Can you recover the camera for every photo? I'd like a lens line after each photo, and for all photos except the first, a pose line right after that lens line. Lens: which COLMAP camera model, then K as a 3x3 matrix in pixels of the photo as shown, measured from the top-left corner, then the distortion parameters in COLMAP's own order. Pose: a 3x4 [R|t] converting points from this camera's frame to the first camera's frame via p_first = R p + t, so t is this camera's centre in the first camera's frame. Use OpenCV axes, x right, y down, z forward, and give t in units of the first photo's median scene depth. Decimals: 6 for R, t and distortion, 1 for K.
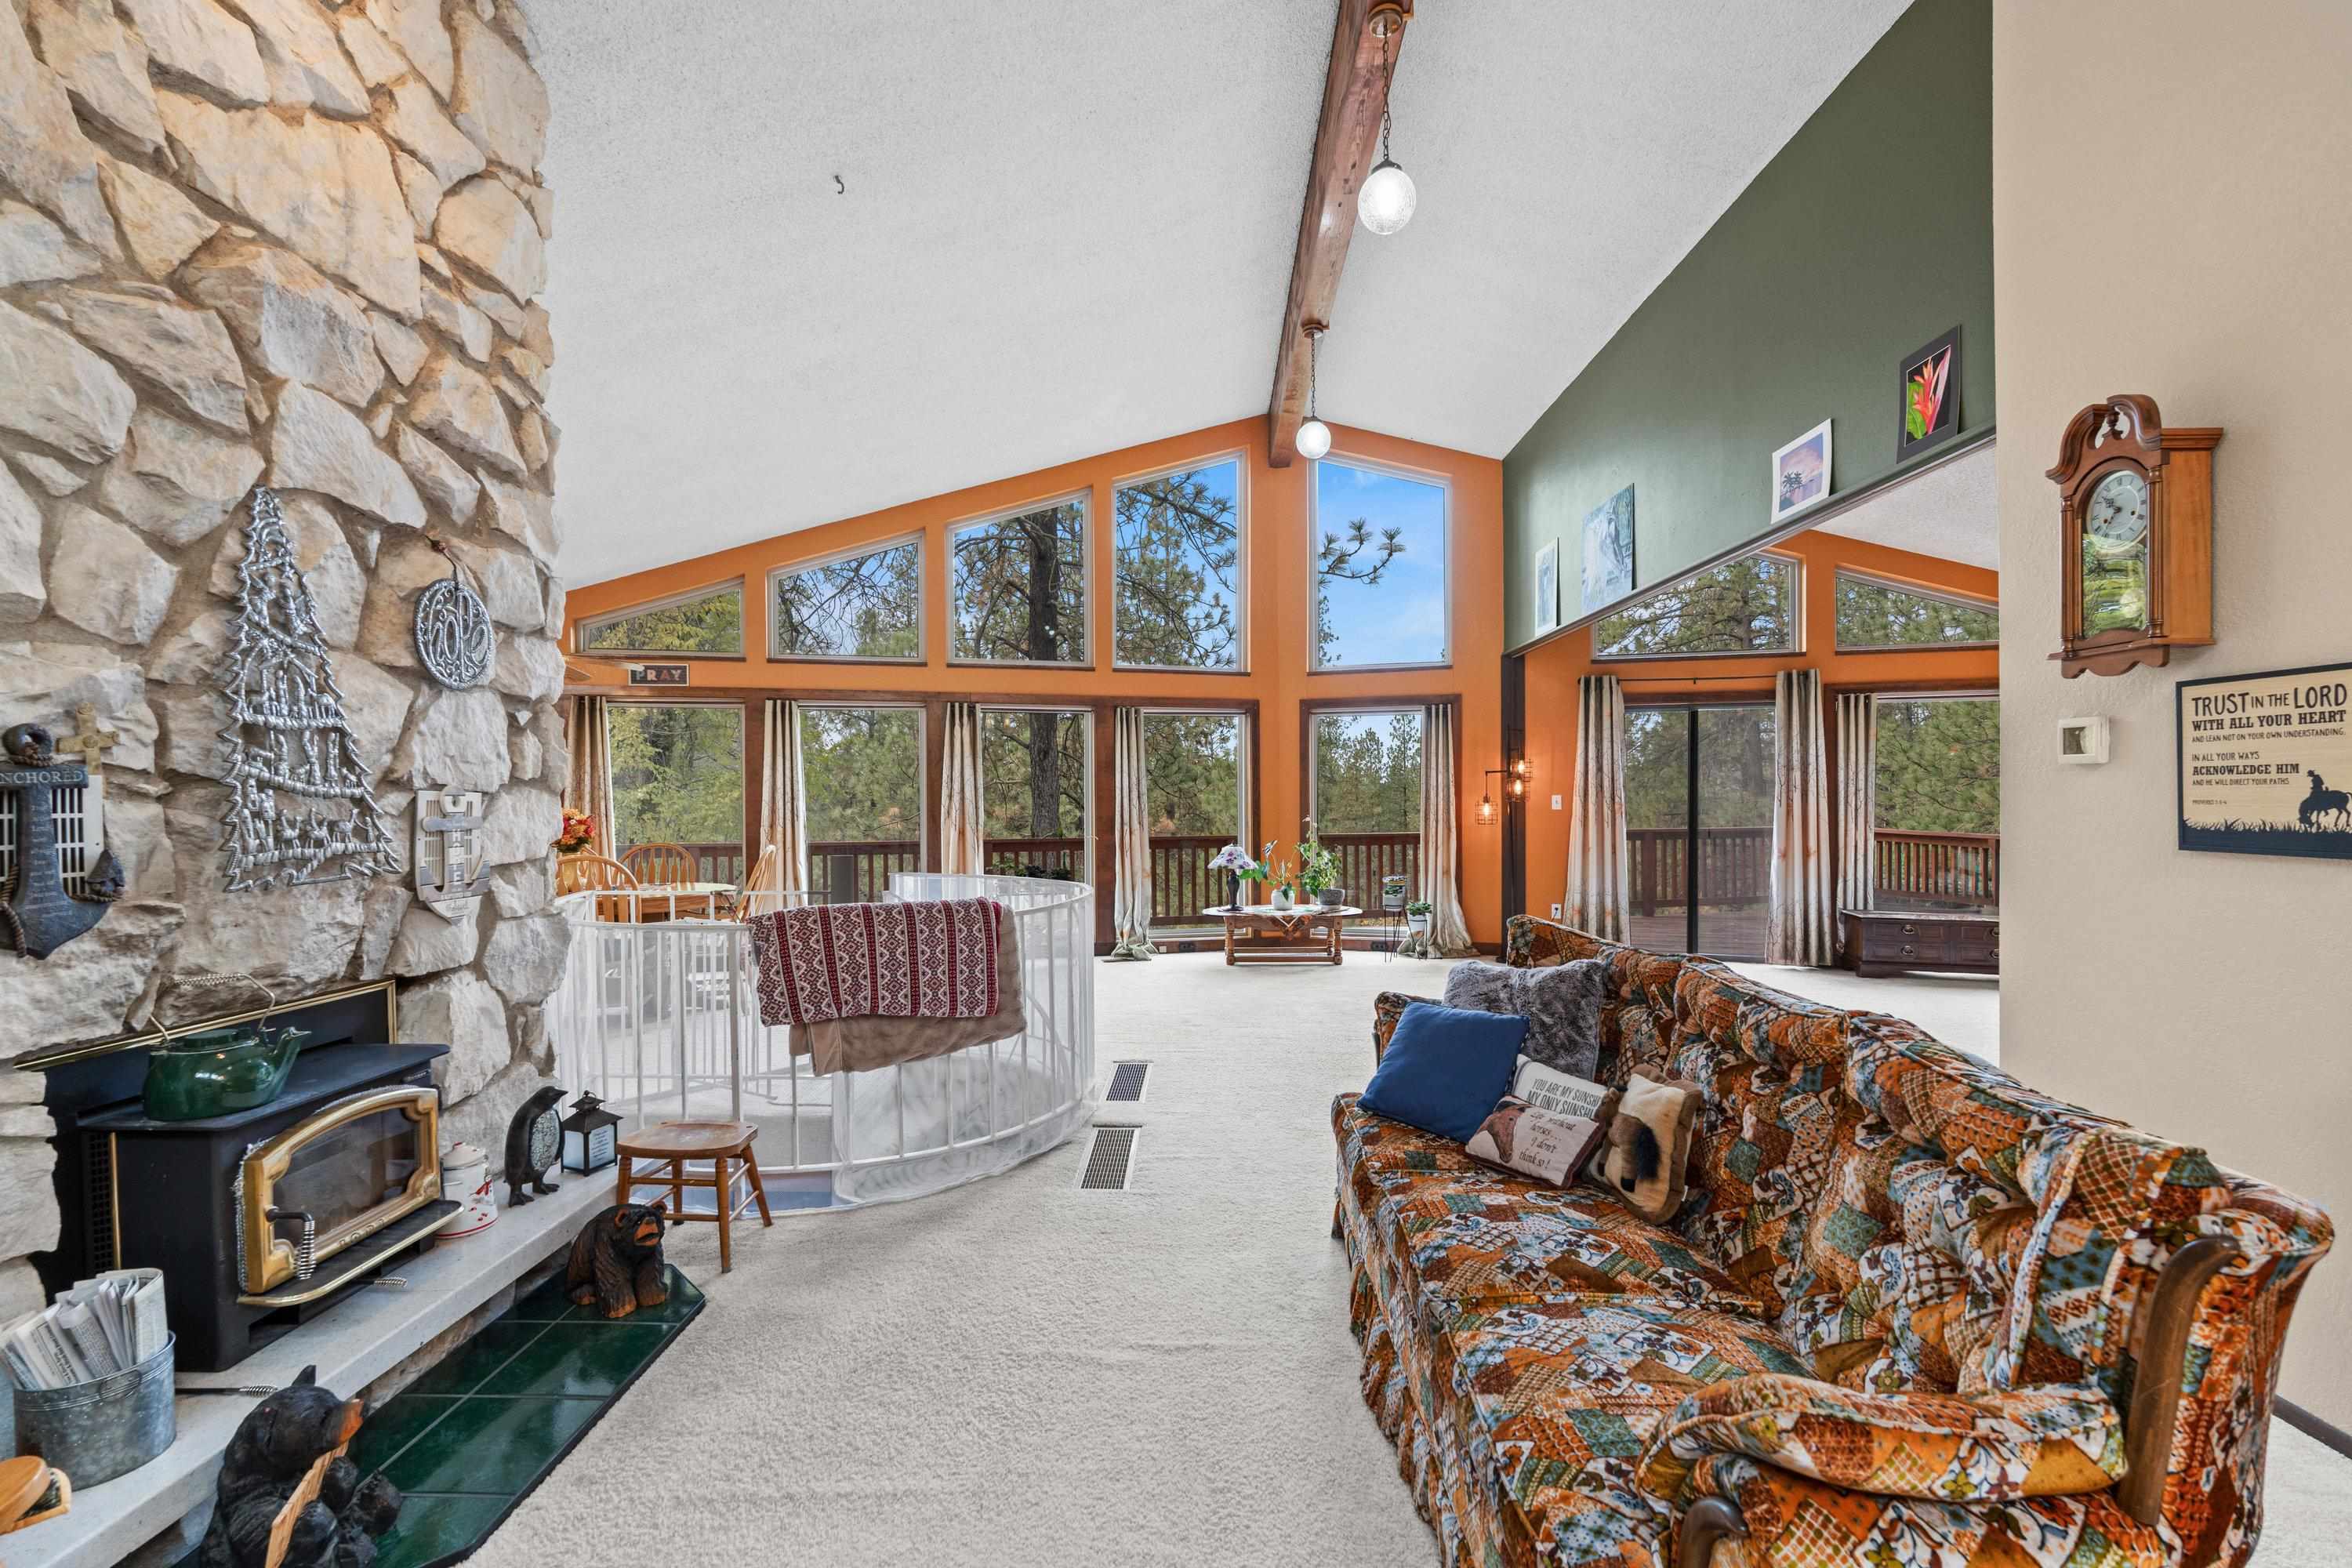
lens RADIAL K [[1027.3, 0, 1178.1], [0, 1027.3, 800.5], [0, 0, 1]] dist [-0.005640, 0.000579]
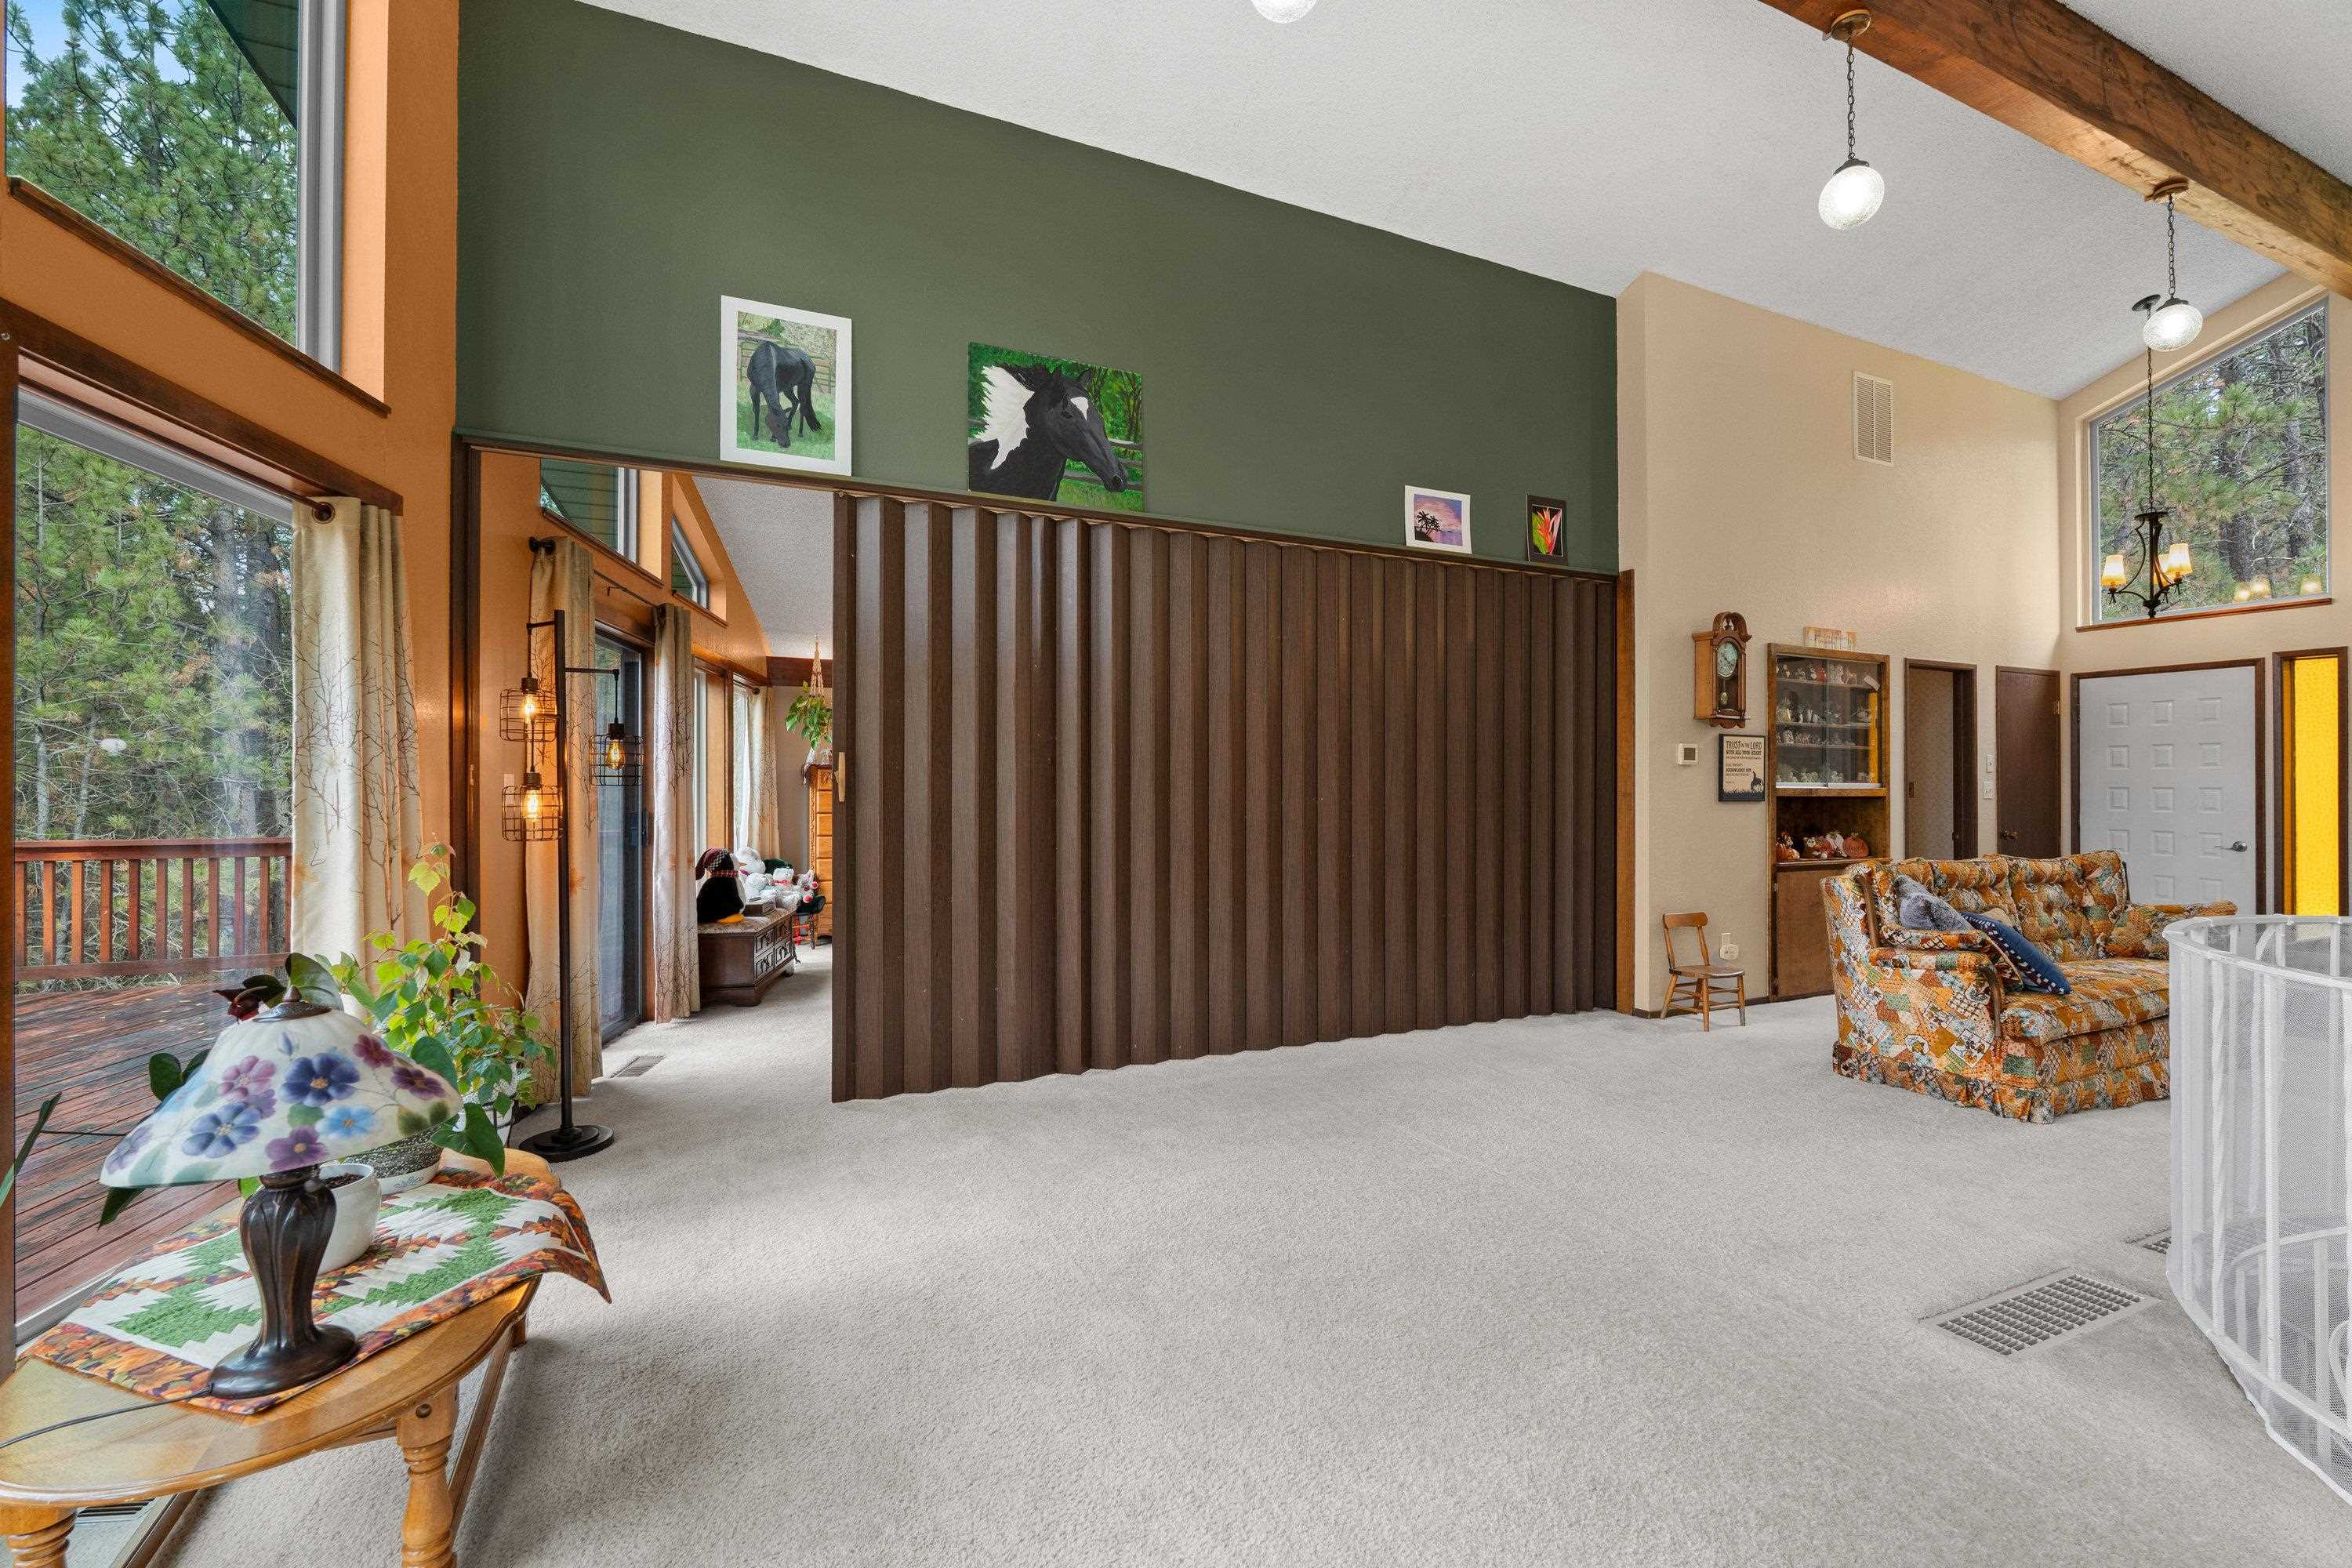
lens RADIAL K [[1027.3, 0, 1170.7], [0, 1027.3, 780.6], [0, 0, 1]] dist [-0.005640, 0.000579]
pose [[-0.448756, 0.010689, 0.893590, -0.550866], [0.004943, 0.999943, -0.009478, 0.012246], [-0.893641, 0.000163, -0.448783, 2.844710]]
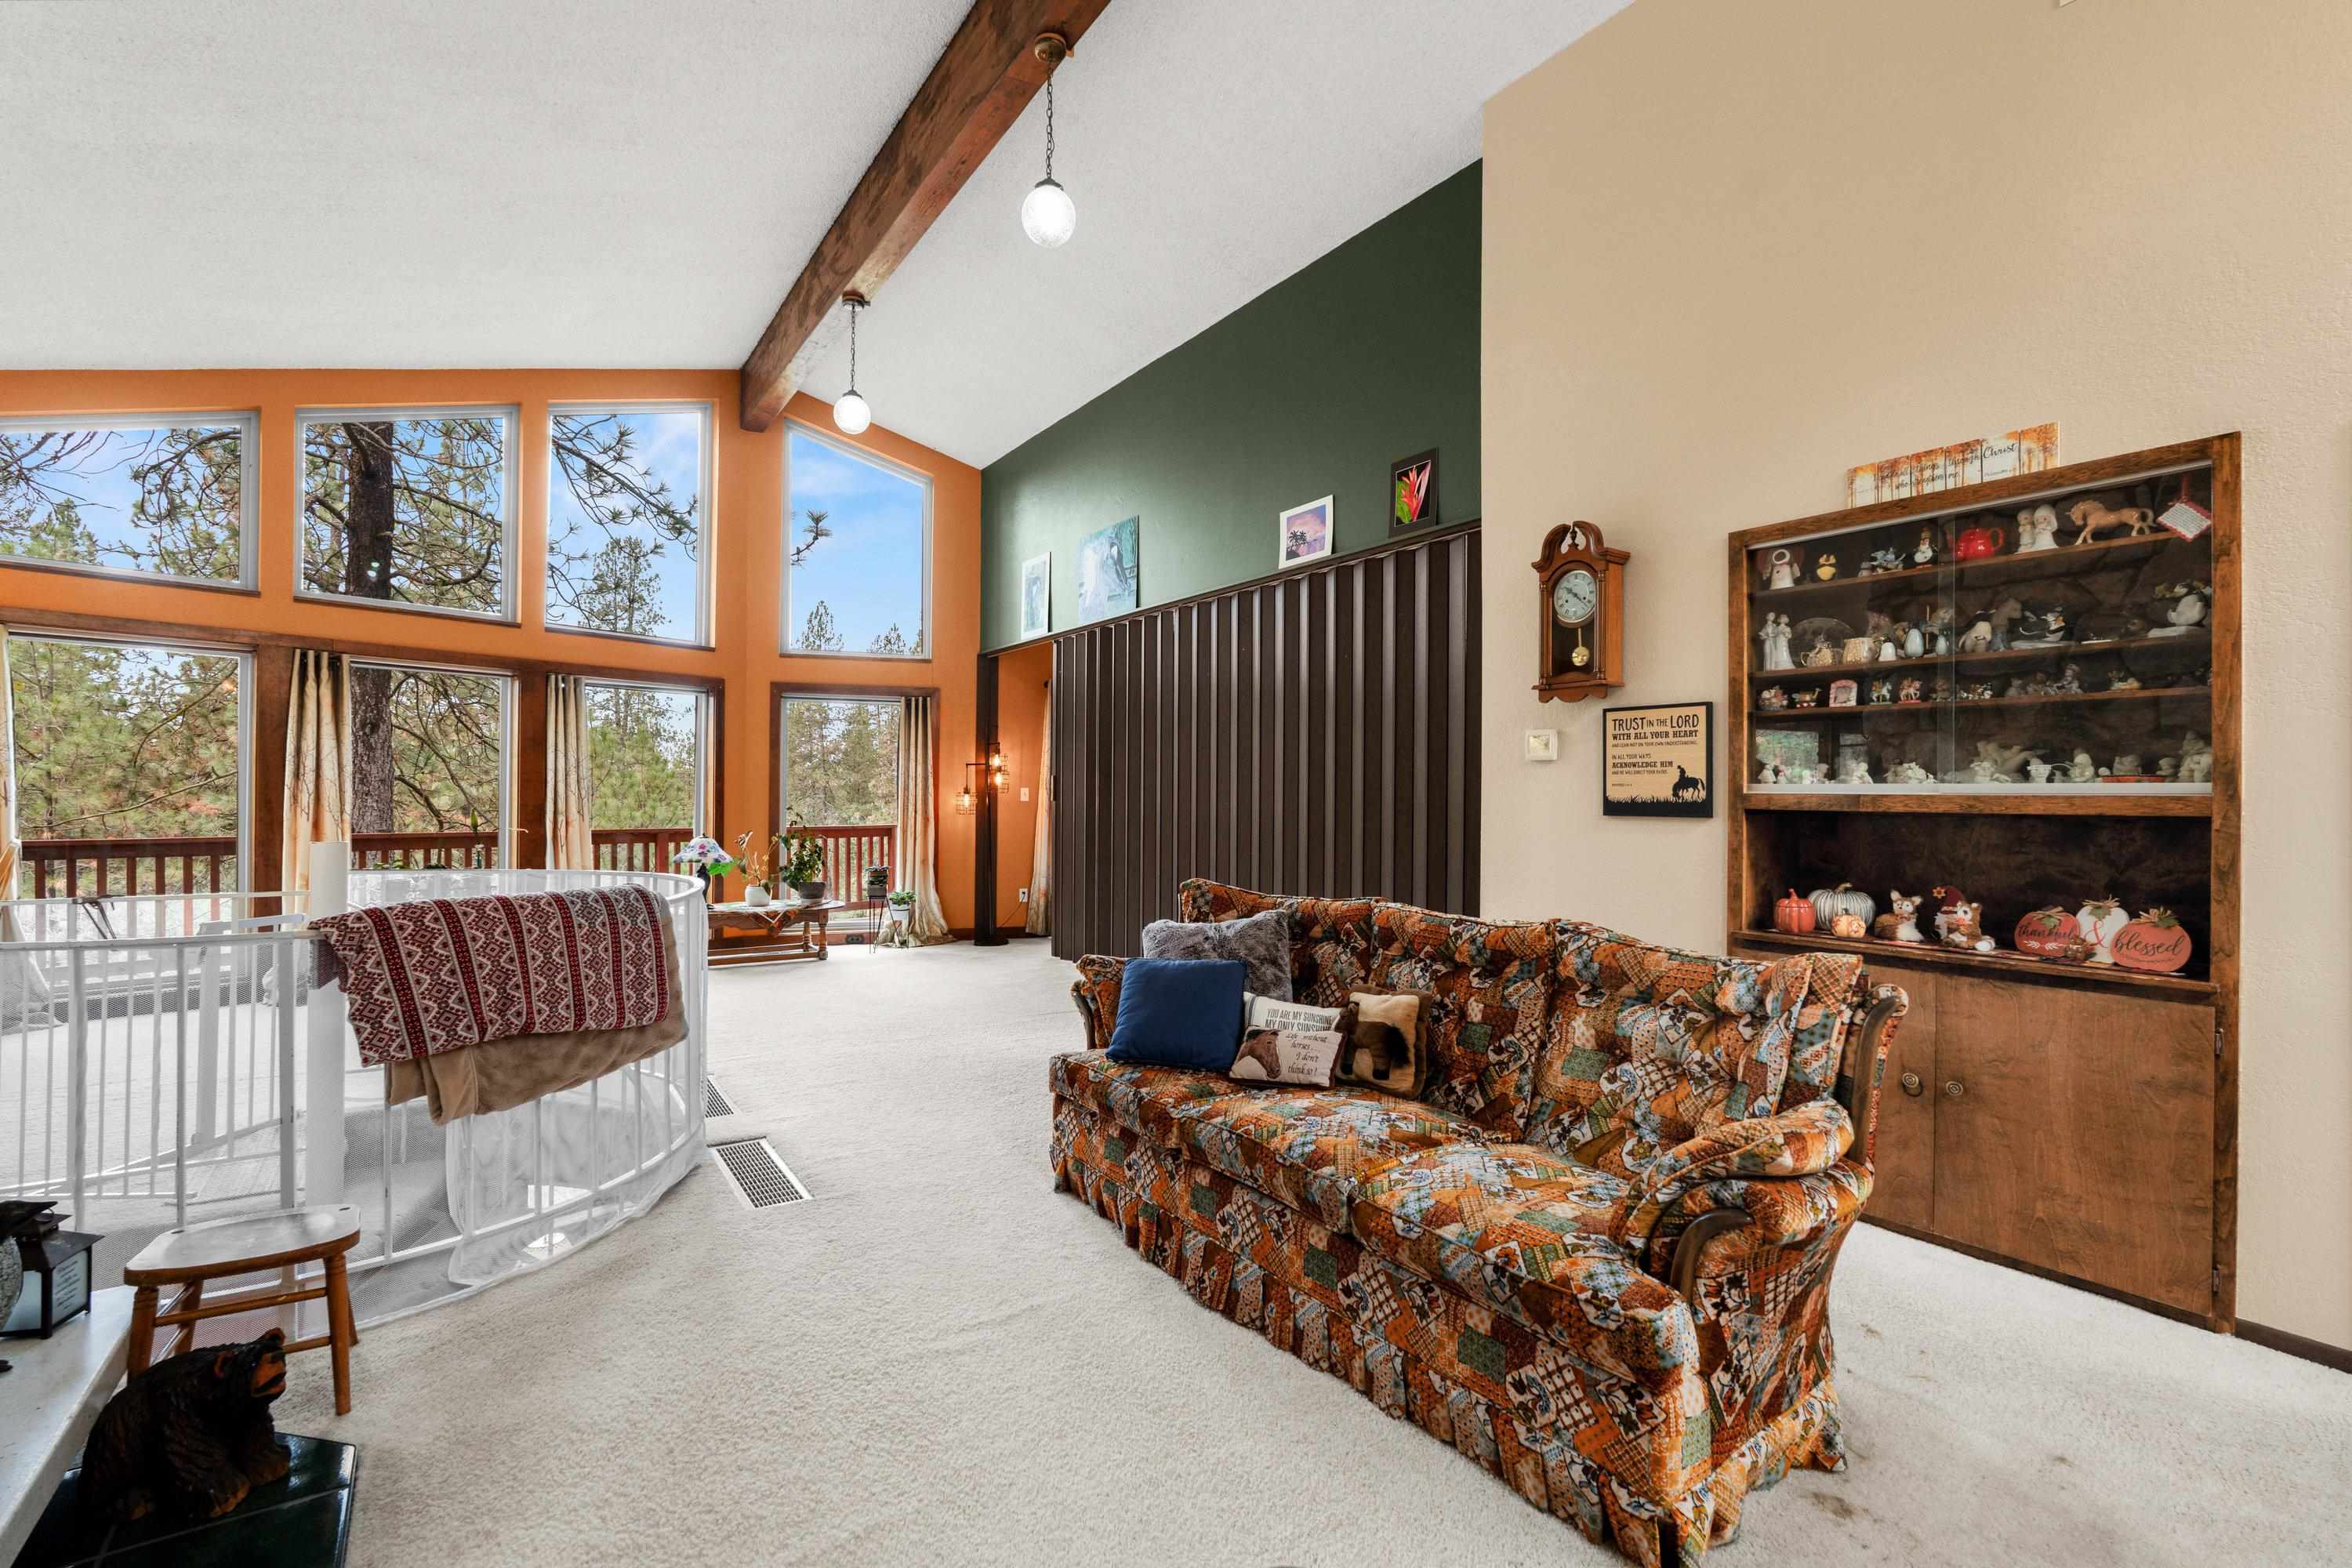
lens RADIAL K [[1027.3, 0, 1169.8], [0, 1027.3, 789.3], [0, 0, 1]] dist [-0.005640, 0.000579]
pose [[0.813303, 0.016928, 0.581594, -0.415151], [-0.010250, 0.999838, -0.014768, 0.032817], [-0.581750, 0.006050, 0.813345, 0.089296]]
